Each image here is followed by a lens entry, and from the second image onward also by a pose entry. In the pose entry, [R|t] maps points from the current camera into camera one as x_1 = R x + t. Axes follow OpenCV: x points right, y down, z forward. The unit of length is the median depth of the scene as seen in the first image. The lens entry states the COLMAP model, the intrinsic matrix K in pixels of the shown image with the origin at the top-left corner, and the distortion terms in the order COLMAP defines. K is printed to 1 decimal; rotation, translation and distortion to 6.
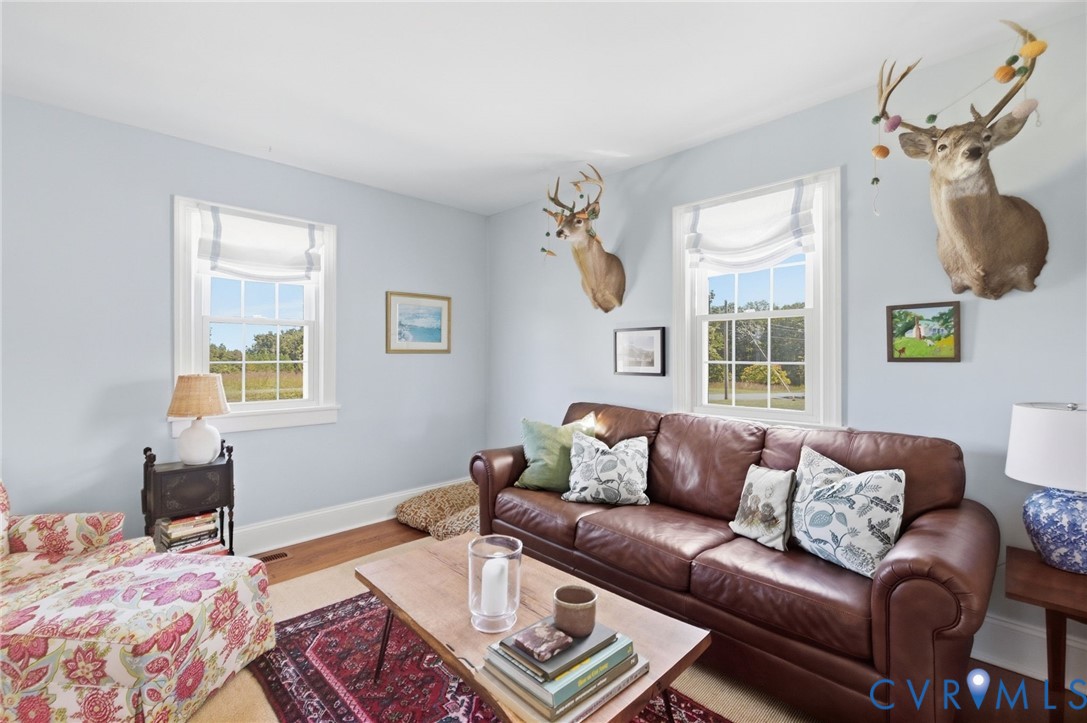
lens RADIAL K [[481.7, 0, 539.1], [0, 481.7, 358.3], [0, 0, 1]] dist [-0.000874, 0.000302]
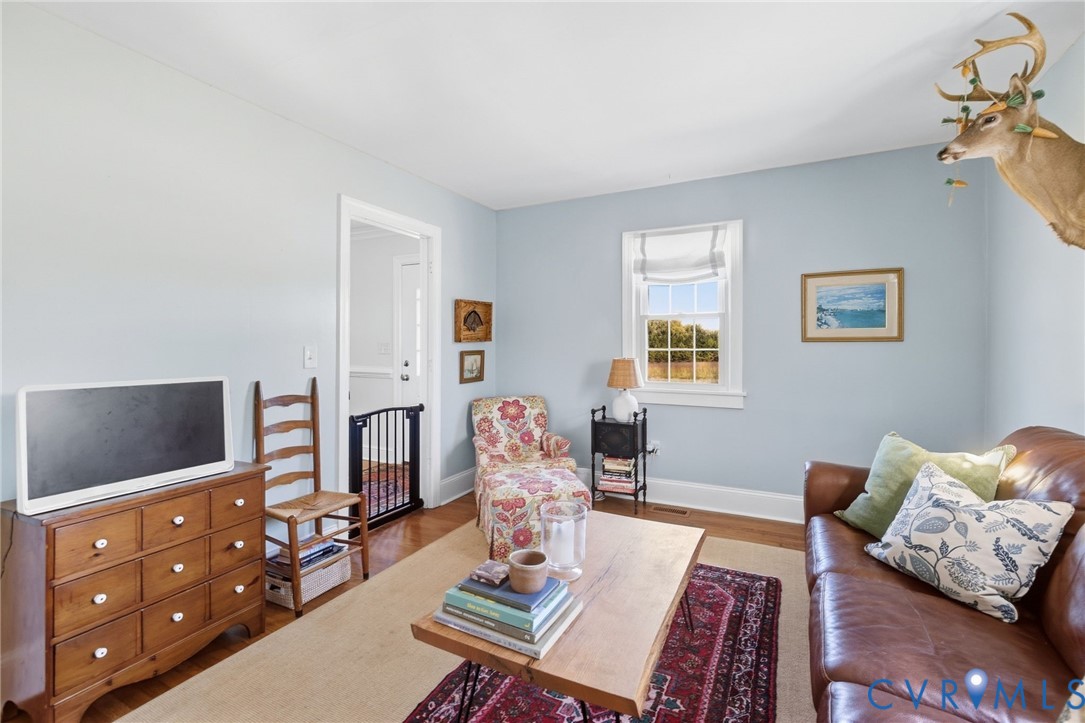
lens RADIAL K [[483.0, 0, 534.9], [0, 483.0, 351.0], [0, 0, 1]] dist [0.003344, 0.000311]
pose [[0.312201, 0.012192, -0.949938, 0.542312], [-0.003907, 0.999926, 0.011550, -0.003059], [0.950008, 0.000106, 0.312226, 0.312161]]
